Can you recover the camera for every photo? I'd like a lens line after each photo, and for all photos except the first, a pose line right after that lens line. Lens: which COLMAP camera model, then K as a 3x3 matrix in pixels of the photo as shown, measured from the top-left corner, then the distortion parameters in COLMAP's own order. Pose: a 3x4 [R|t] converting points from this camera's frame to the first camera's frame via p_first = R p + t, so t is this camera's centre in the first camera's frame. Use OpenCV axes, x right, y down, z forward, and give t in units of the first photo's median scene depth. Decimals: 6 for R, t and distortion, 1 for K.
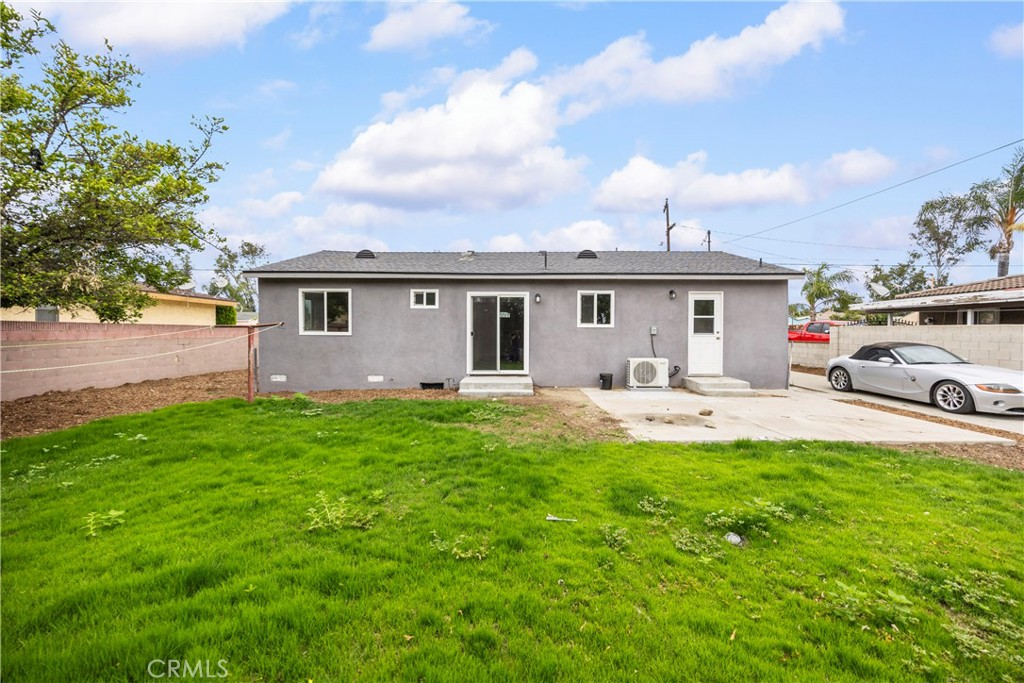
lens RADIAL K [[392.5, 0, 515.6], [0, 392.5, 328.9], [0, 0, 1]] dist [-0.002969, 0.000340]
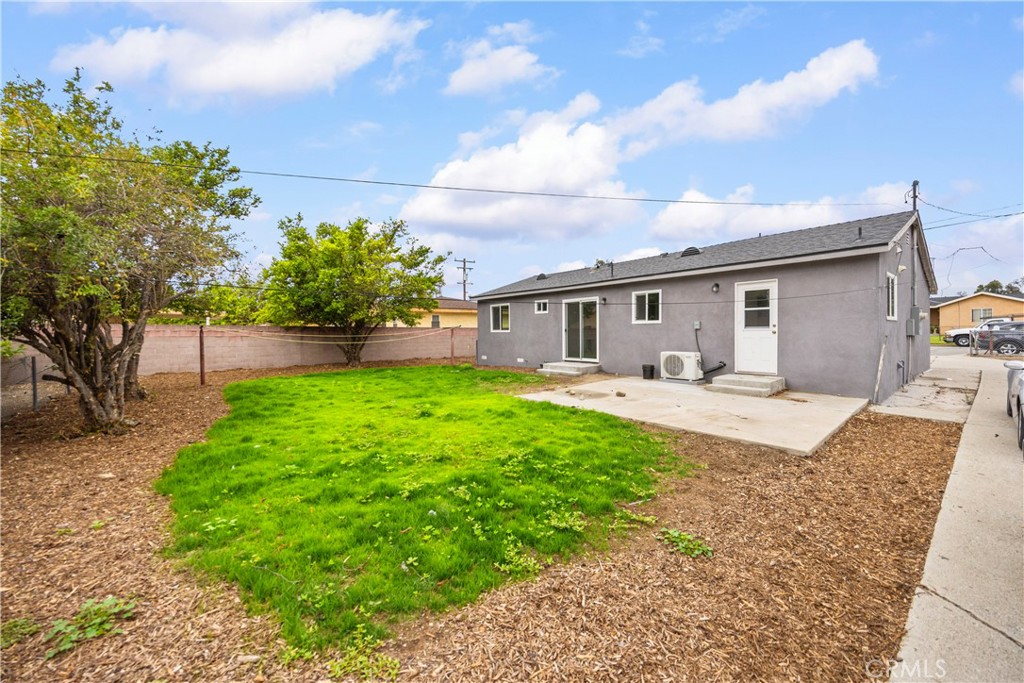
lens RADIAL K [[392.5, 0, 515.6], [0, 392.5, 328.9], [0, 0, 1]] dist [-0.002969, 0.000340]
pose [[0.641358, -0.013525, -0.767123, 0.821936], [0.013549, 0.999888, -0.006301, 0.013573], [0.767122, -0.006352, 0.641470, -0.006015]]
